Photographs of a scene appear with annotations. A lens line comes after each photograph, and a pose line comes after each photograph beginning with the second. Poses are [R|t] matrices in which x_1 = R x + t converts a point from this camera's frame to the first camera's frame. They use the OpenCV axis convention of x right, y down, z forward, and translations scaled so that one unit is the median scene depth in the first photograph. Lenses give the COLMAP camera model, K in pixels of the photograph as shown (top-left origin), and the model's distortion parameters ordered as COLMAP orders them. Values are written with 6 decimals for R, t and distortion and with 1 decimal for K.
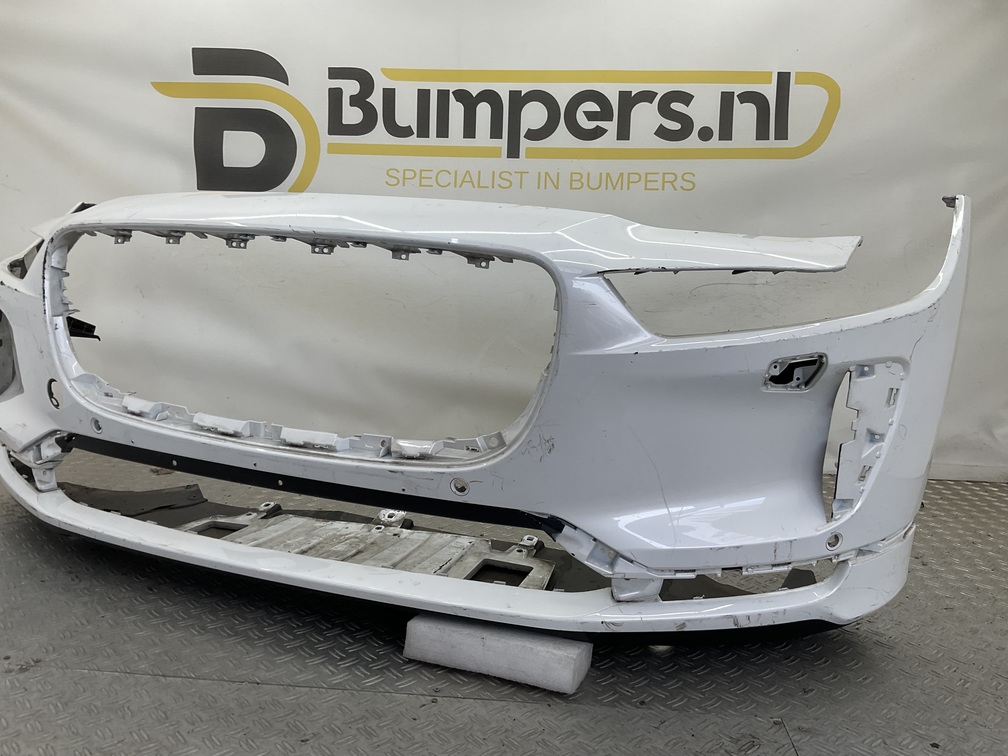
lens RADIAL K [[835.0, 0, 498.8], [0, 835.0, 374.5], [0, 0, 1]] dist [0.128888, -0.279552]
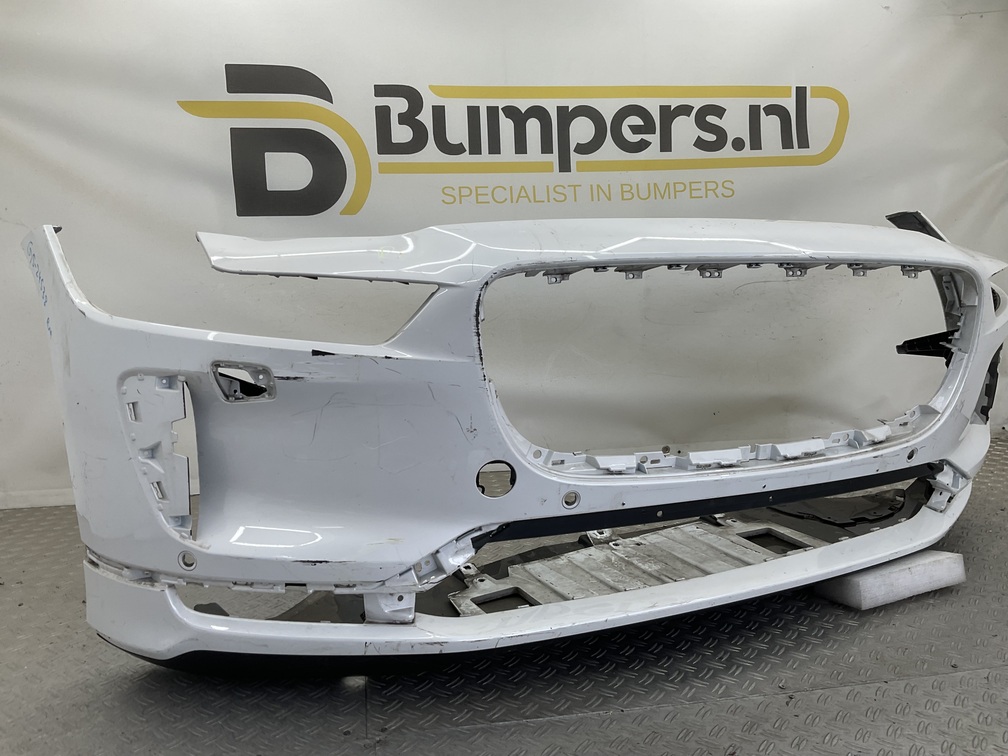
lens RADIAL K [[835.0, 0, 498.8], [0, 835.0, 374.5], [0, 0, 1]] dist [0.128888, -0.279552]
pose [[0.968298, -0.086699, 0.234270, -0.328534], [0.087021, 0.996166, 0.008982, -0.028615], [-0.234150, 0.011689, 0.972130, 0.027503]]
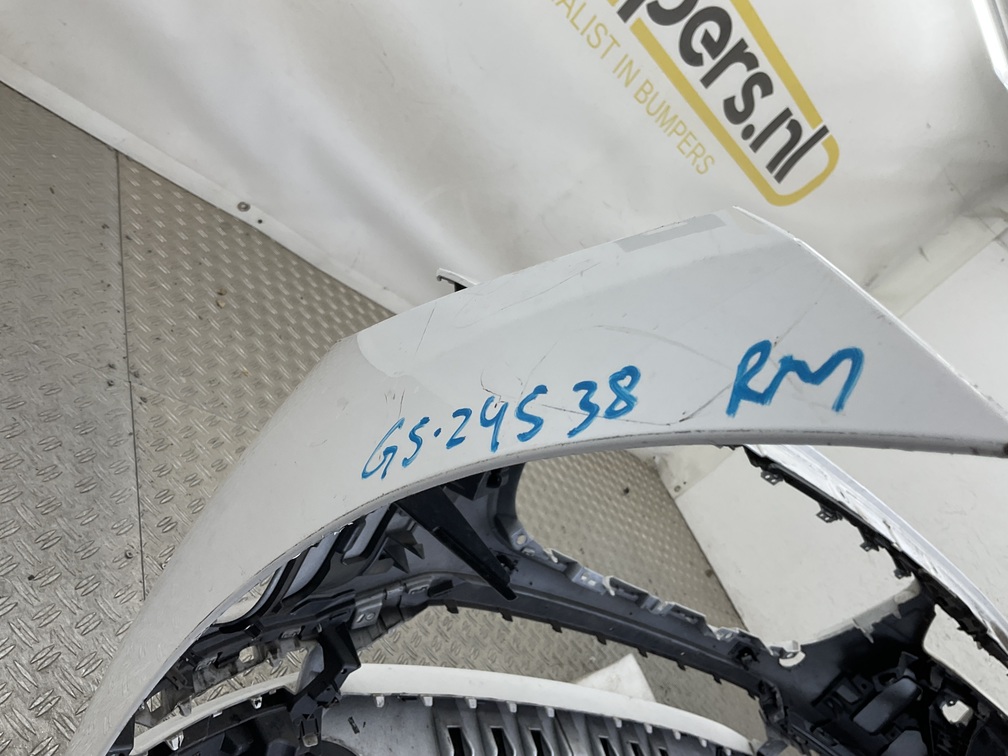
lens RADIAL K [[840.5, 0, 500.4], [0, 840.5, 376.8], [0, 0, 1]] dist [0.097308, -0.198905]
pose [[0.608625, 0.296360, 0.736034, -0.533264], [-0.637720, 0.734648, 0.231528, -0.128591], [-0.472111, -0.610297, 0.636120, 0.366598]]
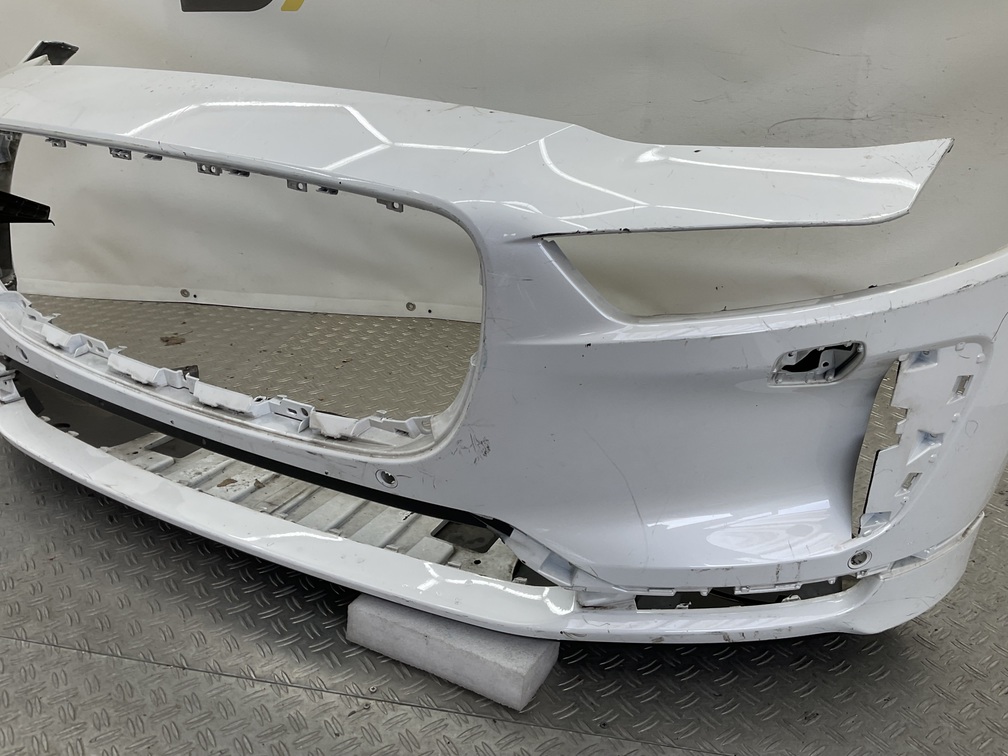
lens RADIAL K [[840.5, 0, 500.4], [0, 840.5, 376.8], [0, 0, 1]] dist [0.097308, -0.198905]
pose [[0.991020, 0.021790, -0.131923, 0.088053], [0.014711, 0.962873, 0.269552, -0.094158], [0.132899, -0.269073, 0.953907, 0.134019]]
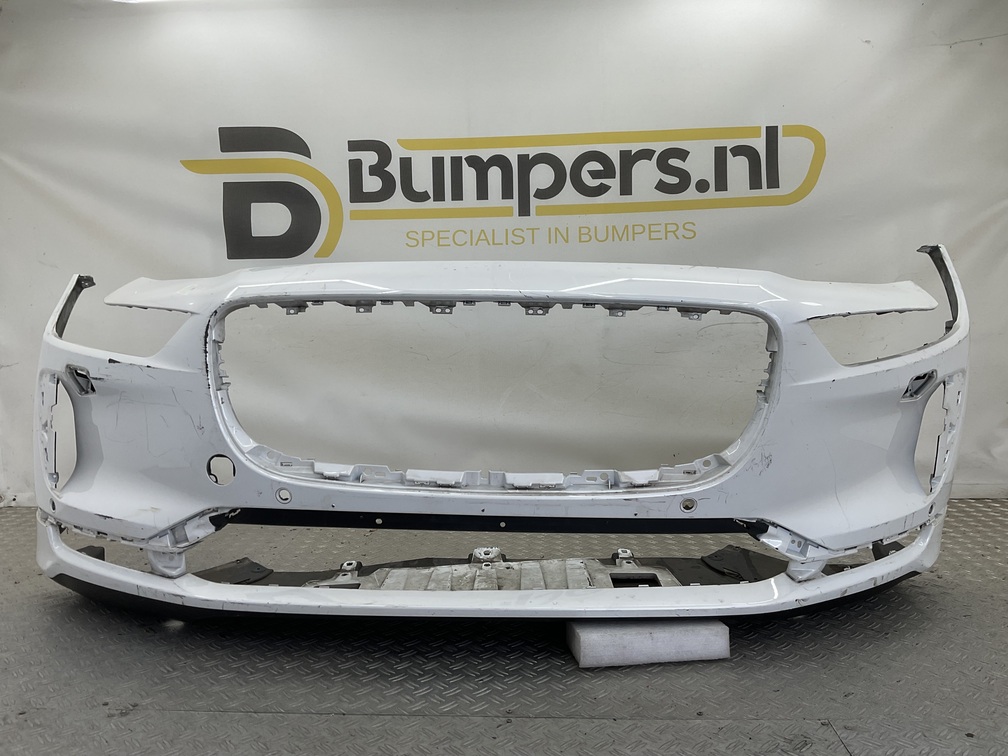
lens RADIAL K [[834.4, 0, 499.6], [0, 834.4, 374.2], [0, 0, 1]] dist [0.129496, -0.255355]
pose [[0.998658, -0.048825, 0.017299, -0.043642], [0.049722, 0.997198, -0.055899, 0.001507], [-0.014522, 0.056684, 0.998287, -0.054653]]
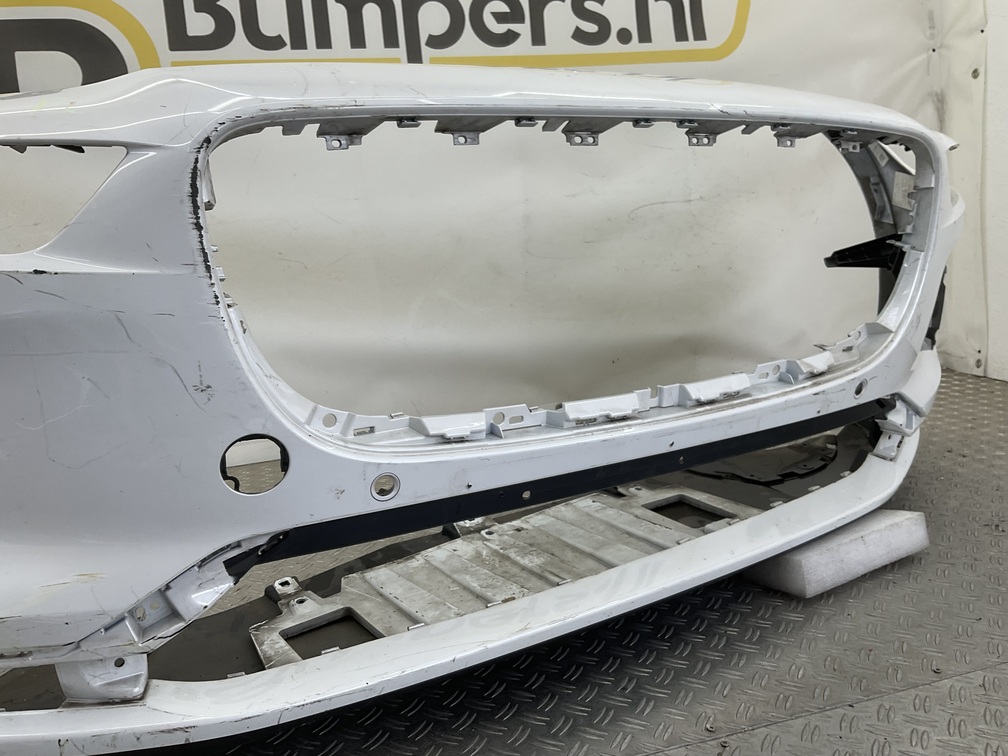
lens RADIAL K [[840.0, 0, 504.0], [0, 840.0, 378.0], [0, 0, 1]] dist [0.118657, -0.272480]
pose [[0.930248, -0.153816, 0.333135, -0.230033], [0.141869, 0.988062, 0.060054, 0.001149], [-0.338396, -0.008604, 0.940965, 0.192060]]
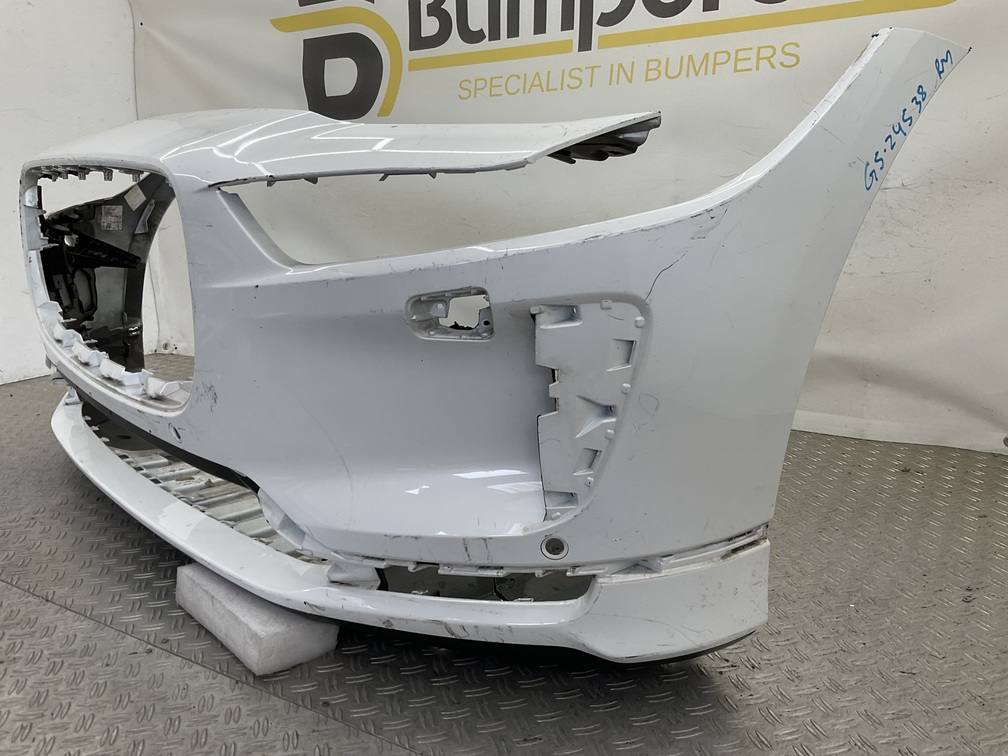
lens RADIAL K [[835.0, 0, 498.8], [0, 835.0, 374.5], [0, 0, 1]] dist [0.128888, -0.279552]
pose [[0.888239, 0.050893, -0.456554, 0.353245], [-0.011092, 0.995931, 0.089439, -0.007764], [0.459248, -0.074379, 0.885189, 0.183803]]
